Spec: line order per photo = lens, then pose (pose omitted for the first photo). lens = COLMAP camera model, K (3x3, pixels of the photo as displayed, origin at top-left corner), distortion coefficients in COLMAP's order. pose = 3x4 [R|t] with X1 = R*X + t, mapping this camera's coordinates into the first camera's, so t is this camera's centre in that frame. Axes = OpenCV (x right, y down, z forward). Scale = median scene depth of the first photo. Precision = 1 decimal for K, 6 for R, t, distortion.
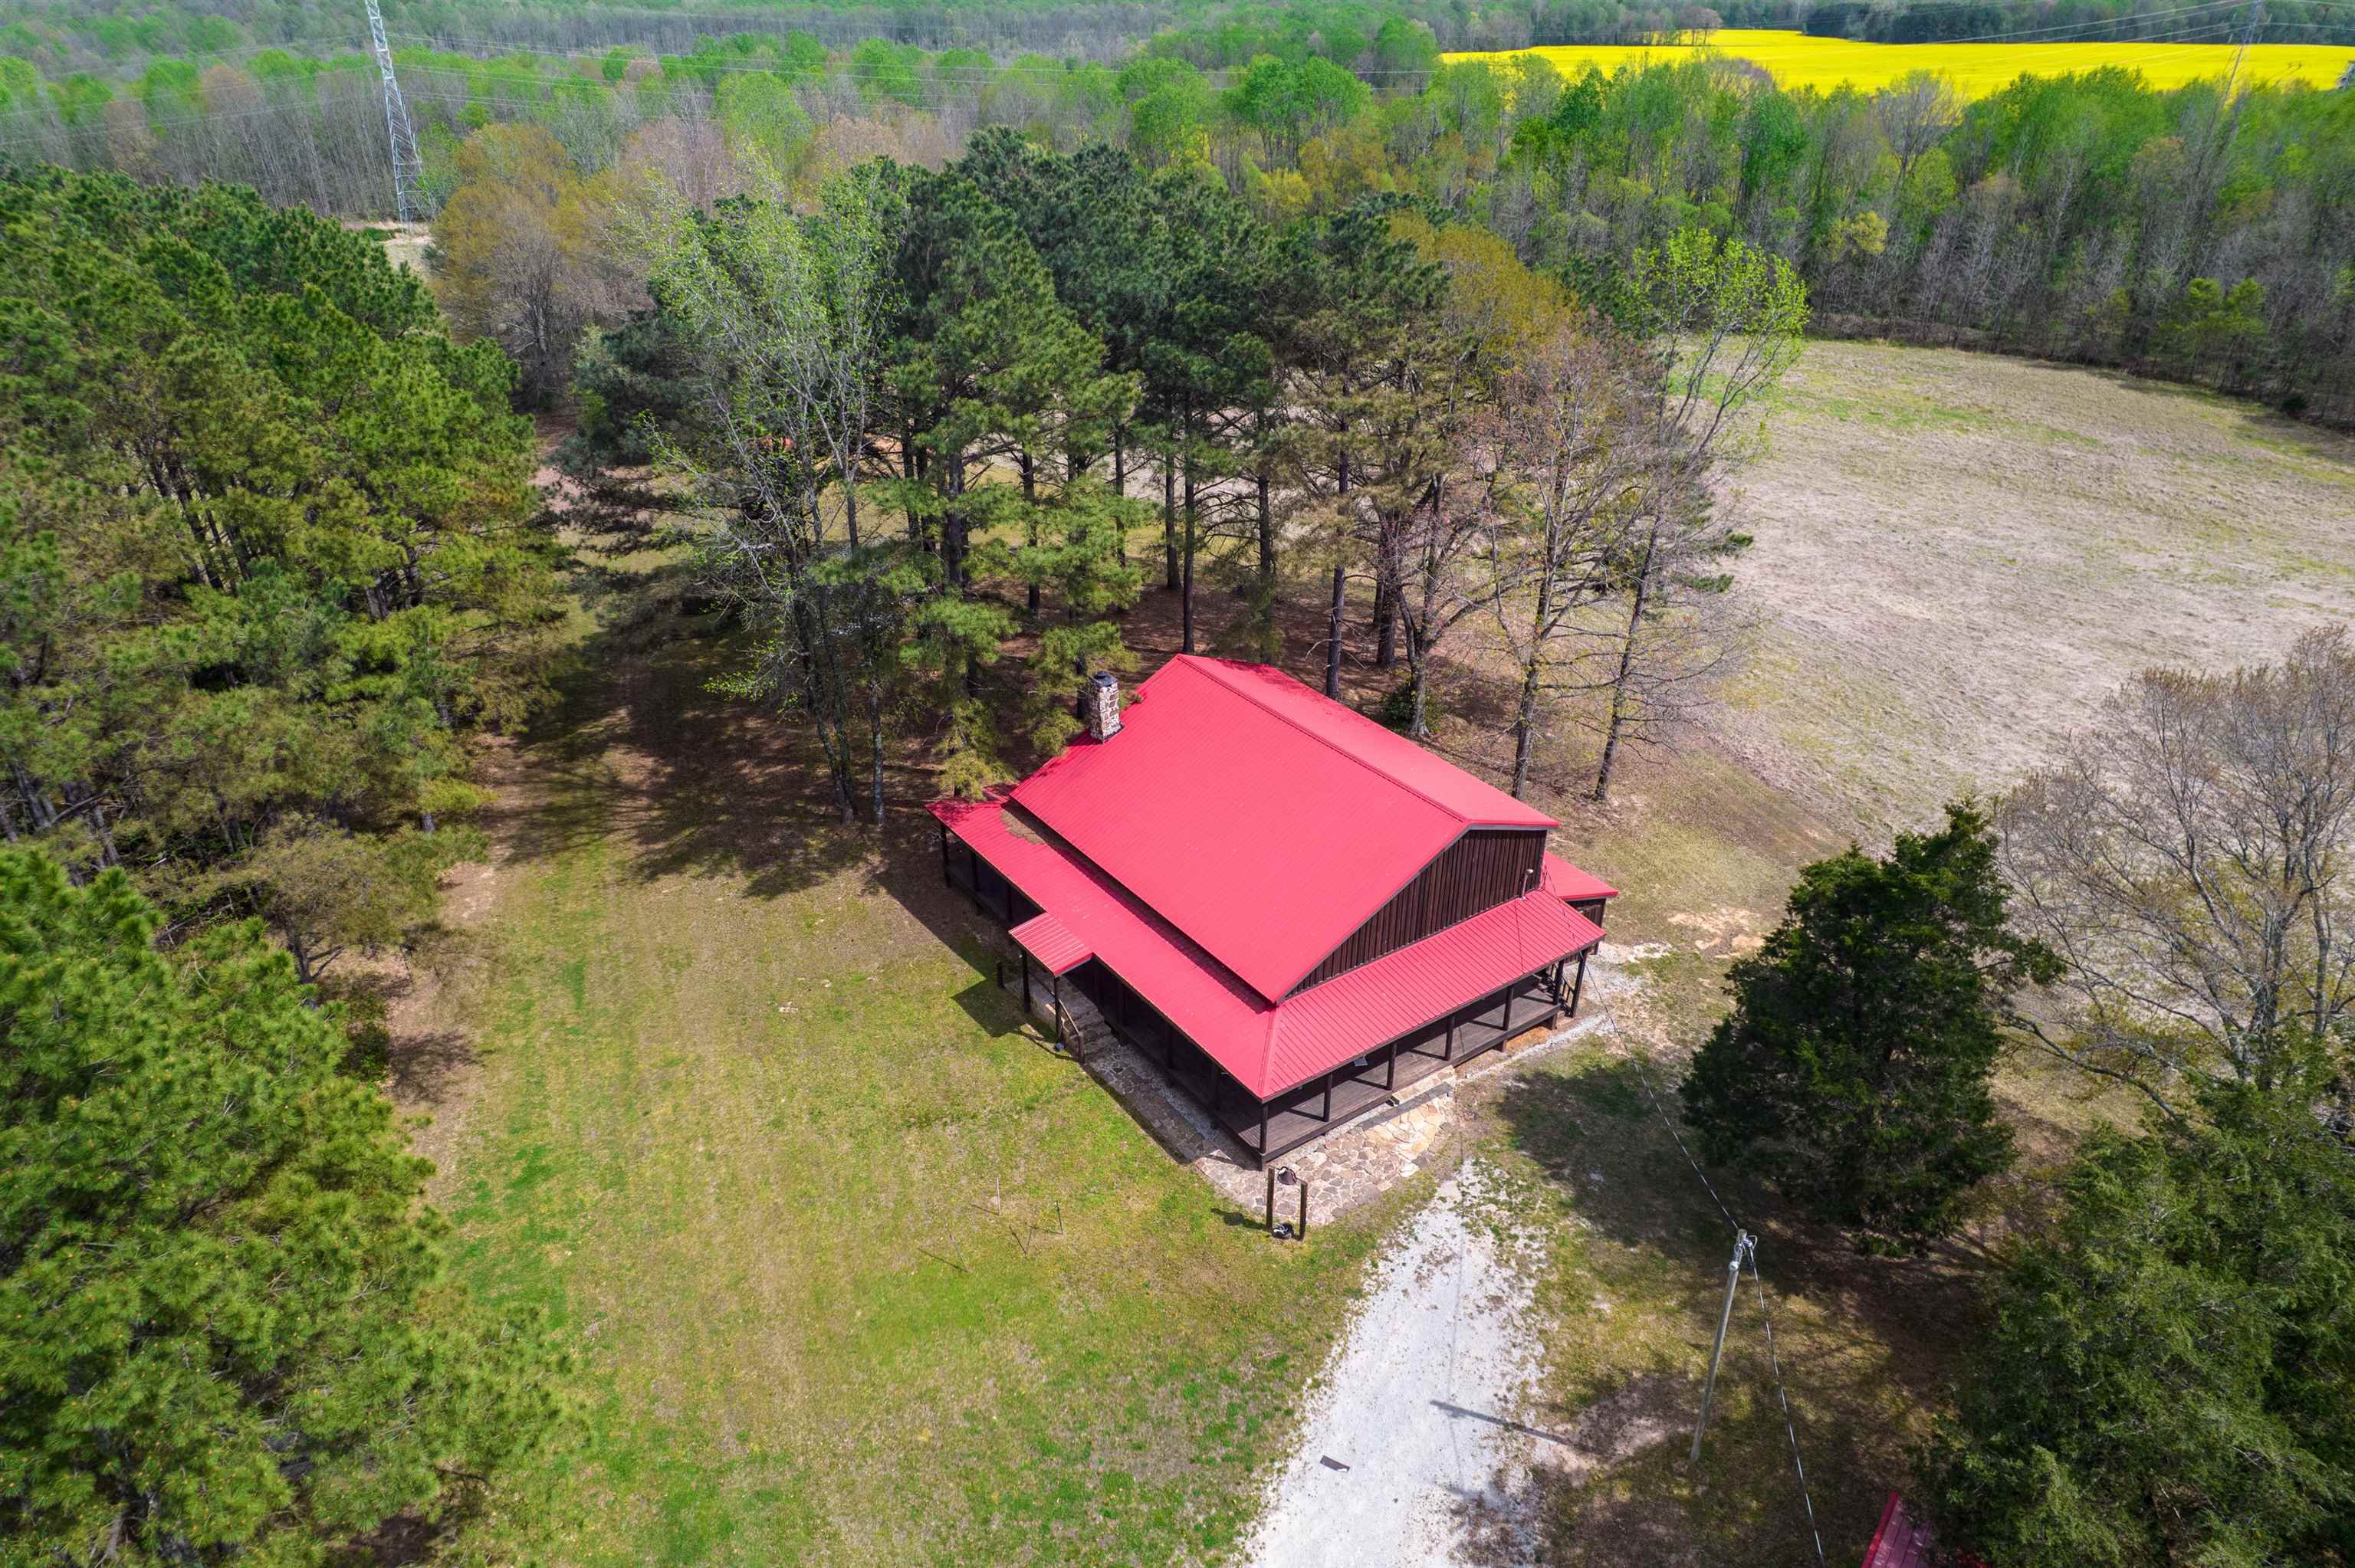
lens RADIAL K [[1506.0, 0, 1183.5], [0, 1506.0, 794.9], [0, 0, 1]] dist [-0.076508, 0.069609]
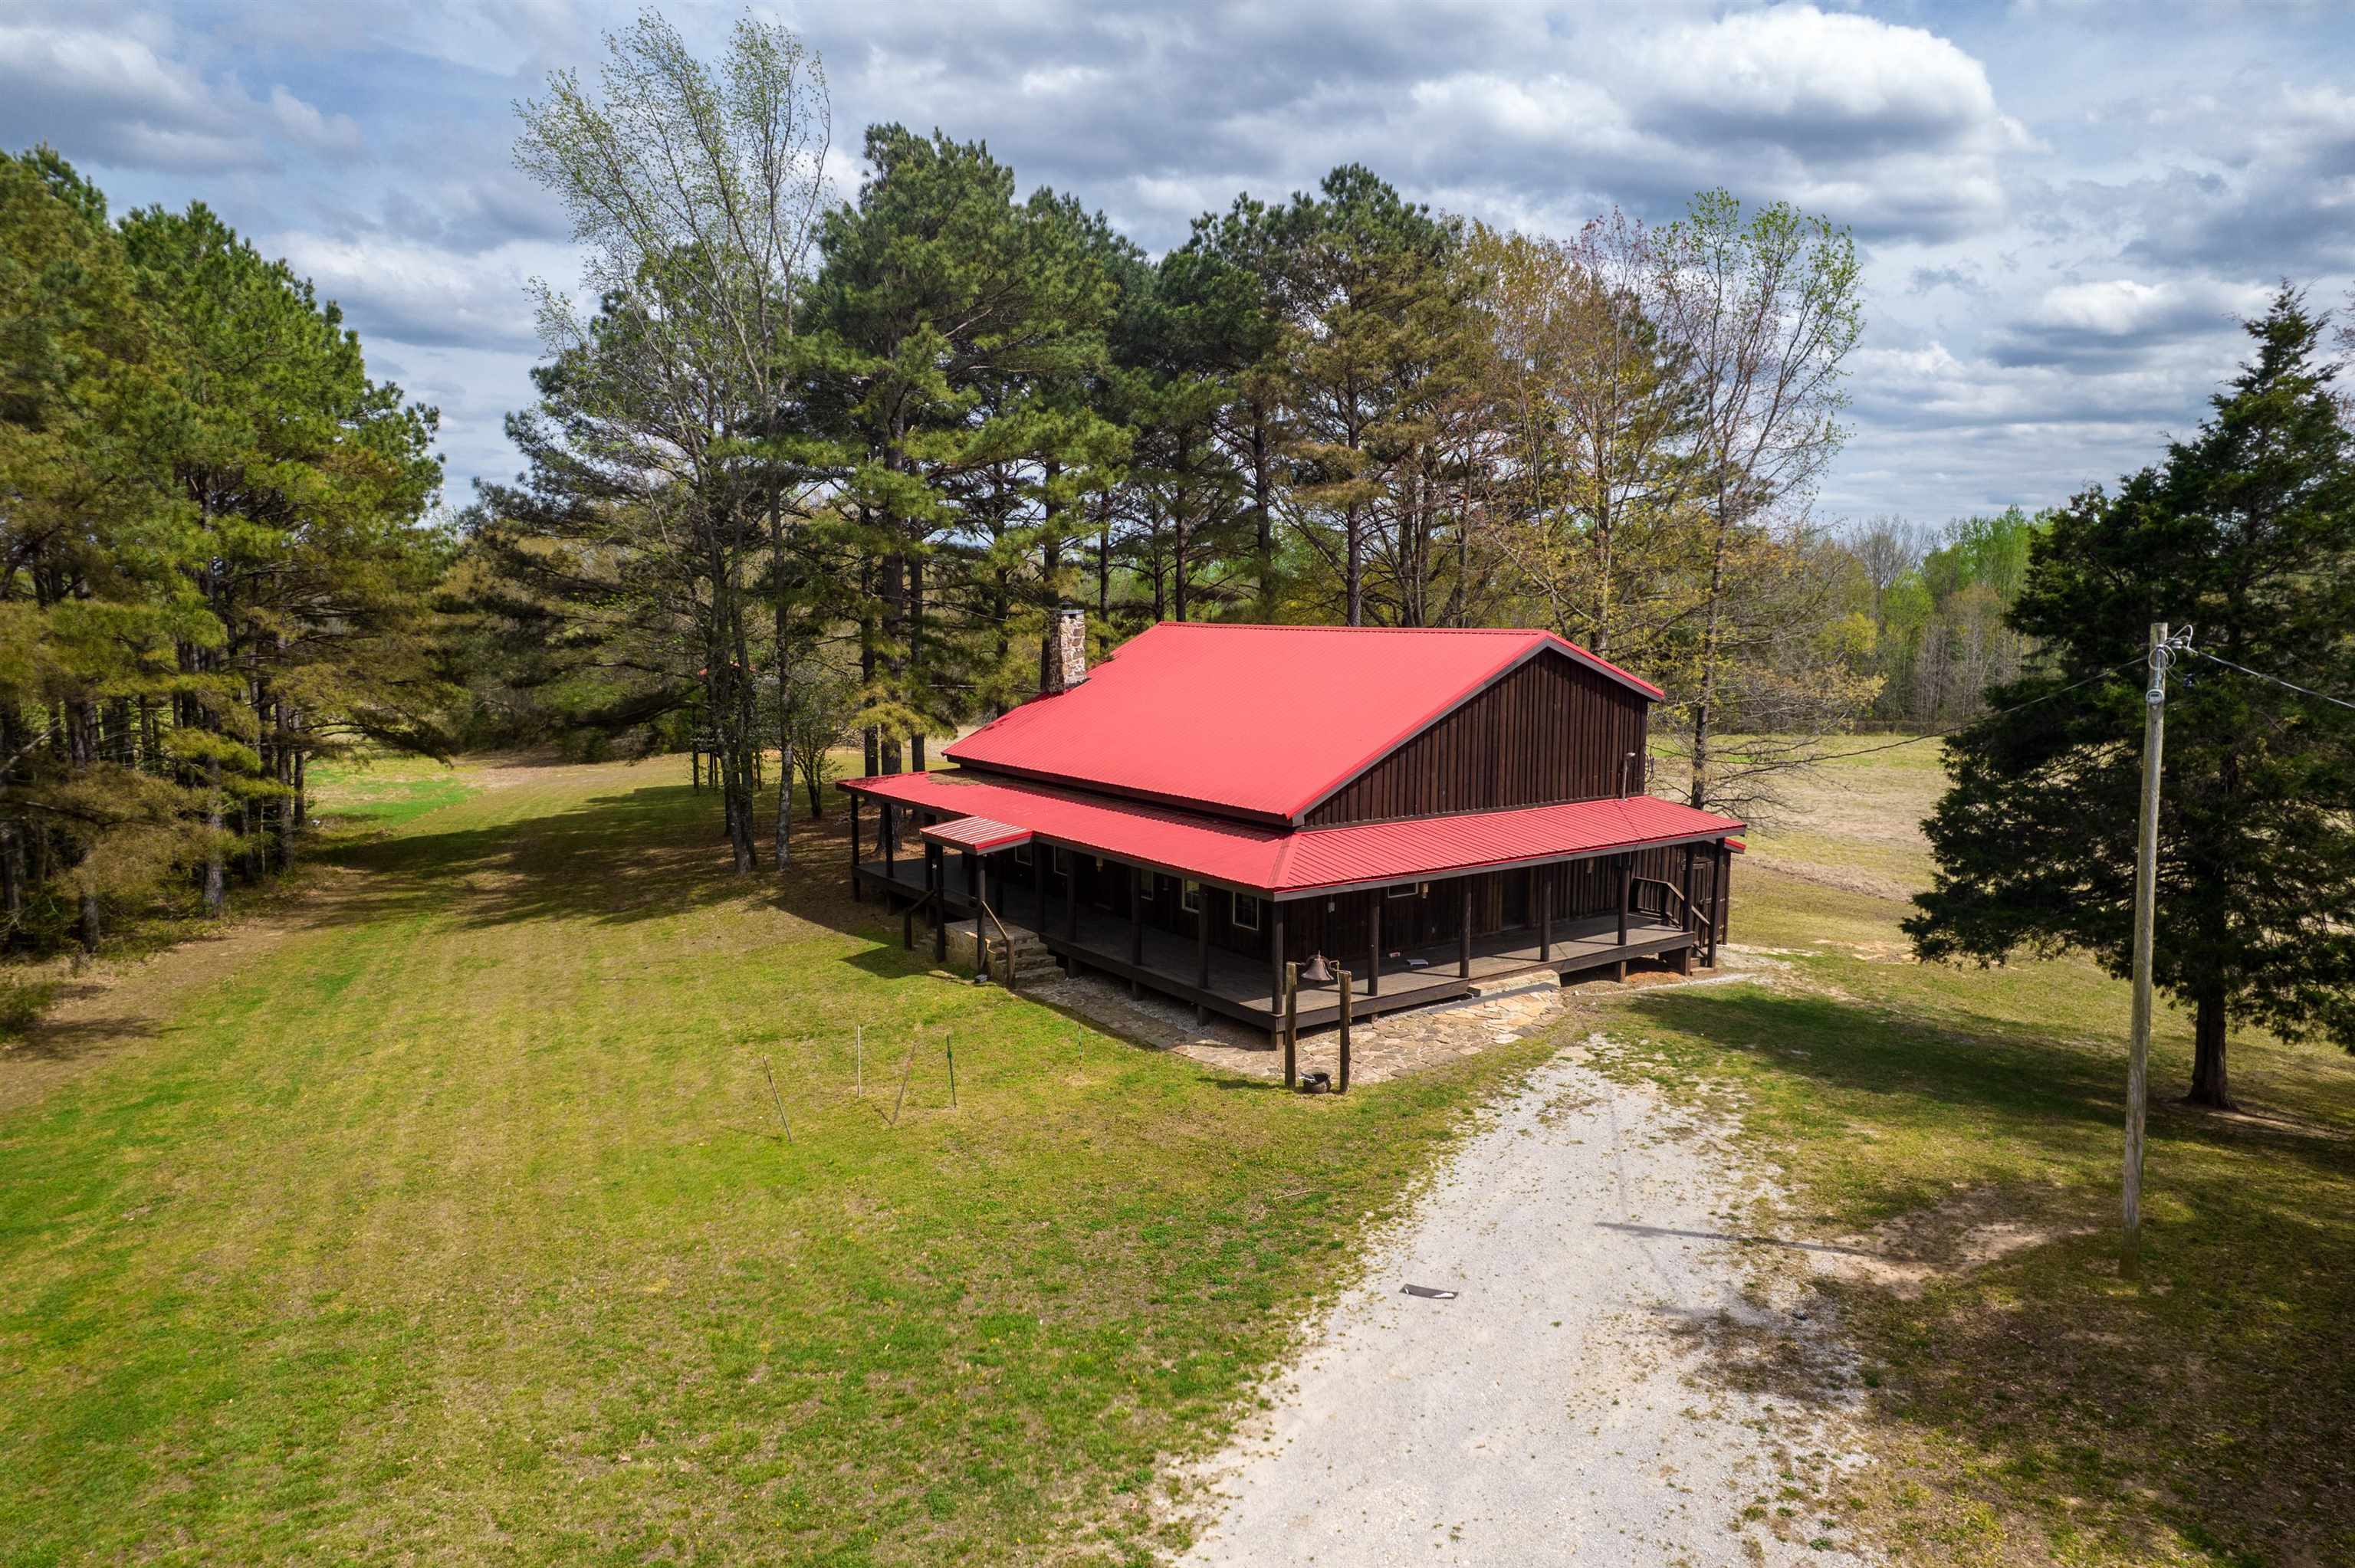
lens RADIAL K [[1506.0, 0, 1183.5], [0, 1506.0, 794.9], [0, 0, 1]] dist [-0.076508, 0.069609]
pose [[0.999996, 0.001893, -0.002178, 0.012619], [-0.002570, 0.927543, -0.373707, 0.355848], [0.001313, 0.373711, 0.927544, 0.333081]]
